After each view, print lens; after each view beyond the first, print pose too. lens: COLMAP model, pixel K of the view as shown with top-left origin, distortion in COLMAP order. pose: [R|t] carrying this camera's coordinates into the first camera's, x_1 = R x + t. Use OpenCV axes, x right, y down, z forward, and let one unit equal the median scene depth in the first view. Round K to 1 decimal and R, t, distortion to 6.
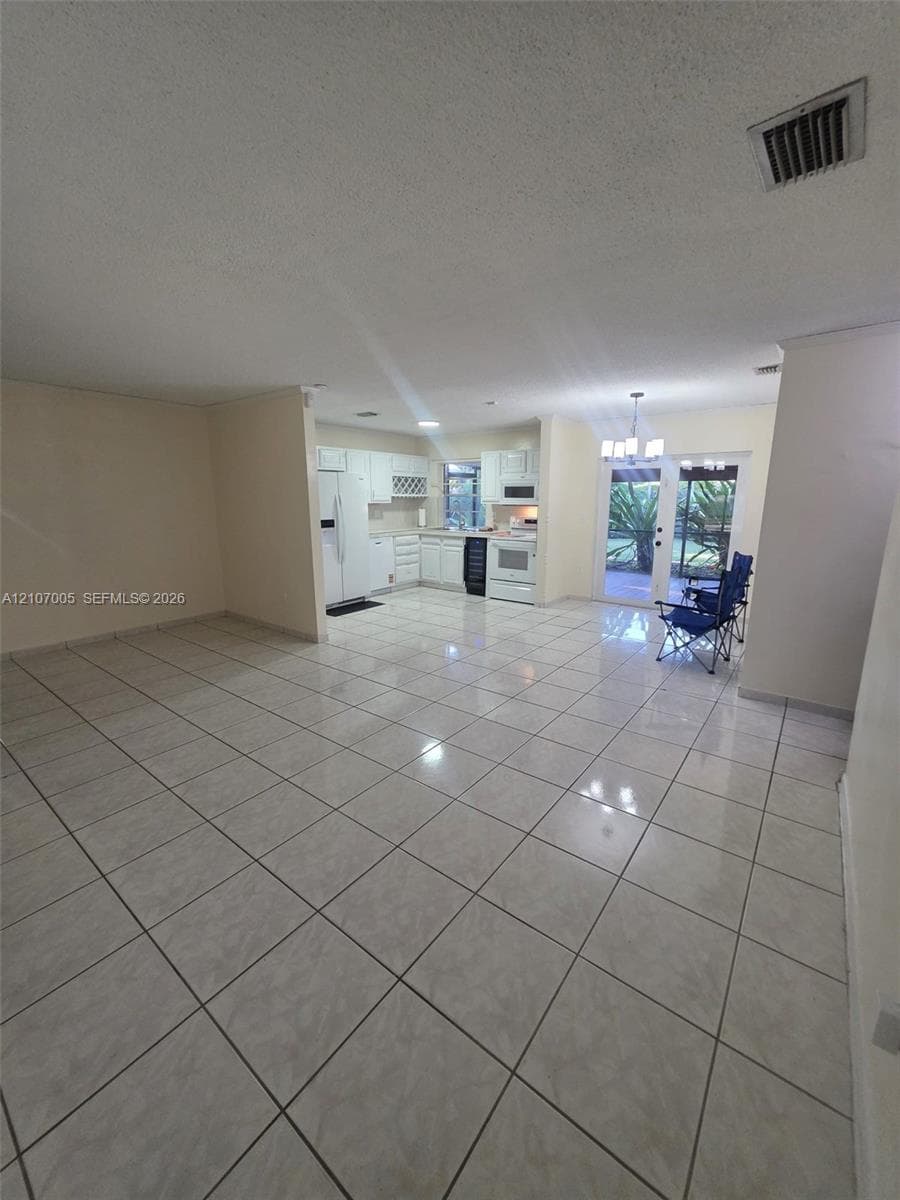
lens RADIAL K [[475.4, 0, 459.6], [0, 475.4, 595.8], [0, 0, 1]] dist [0.002924, 0.000244]
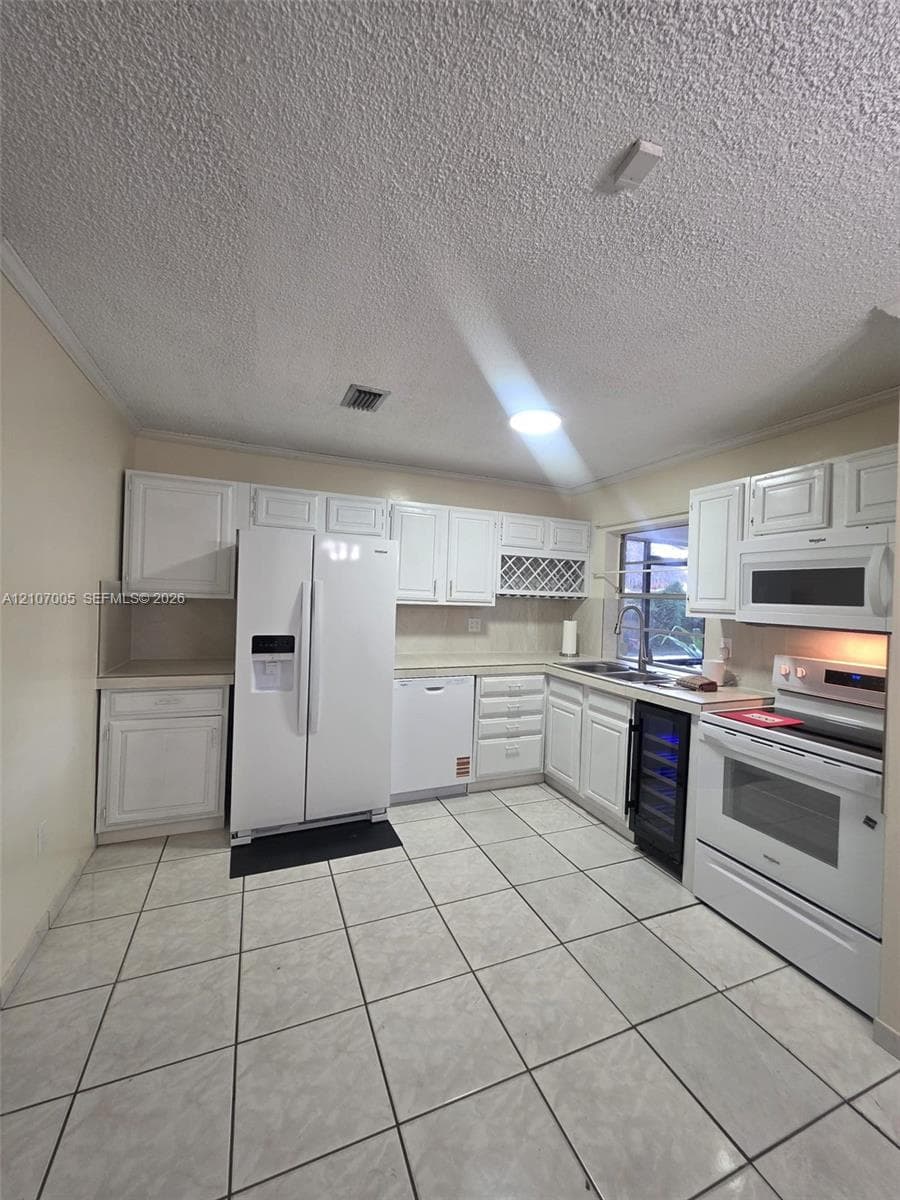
lens RADIAL K [[475.4, 0, 459.6], [0, 475.4, 595.8], [0, 0, 1]] dist [0.002924, 0.000244]
pose [[0.865438, 0.027348, -0.500270, 0.079651], [-0.134268, 0.974645, -0.178994, -0.115229], [0.482690, 0.222078, 0.847167, 0.574396]]
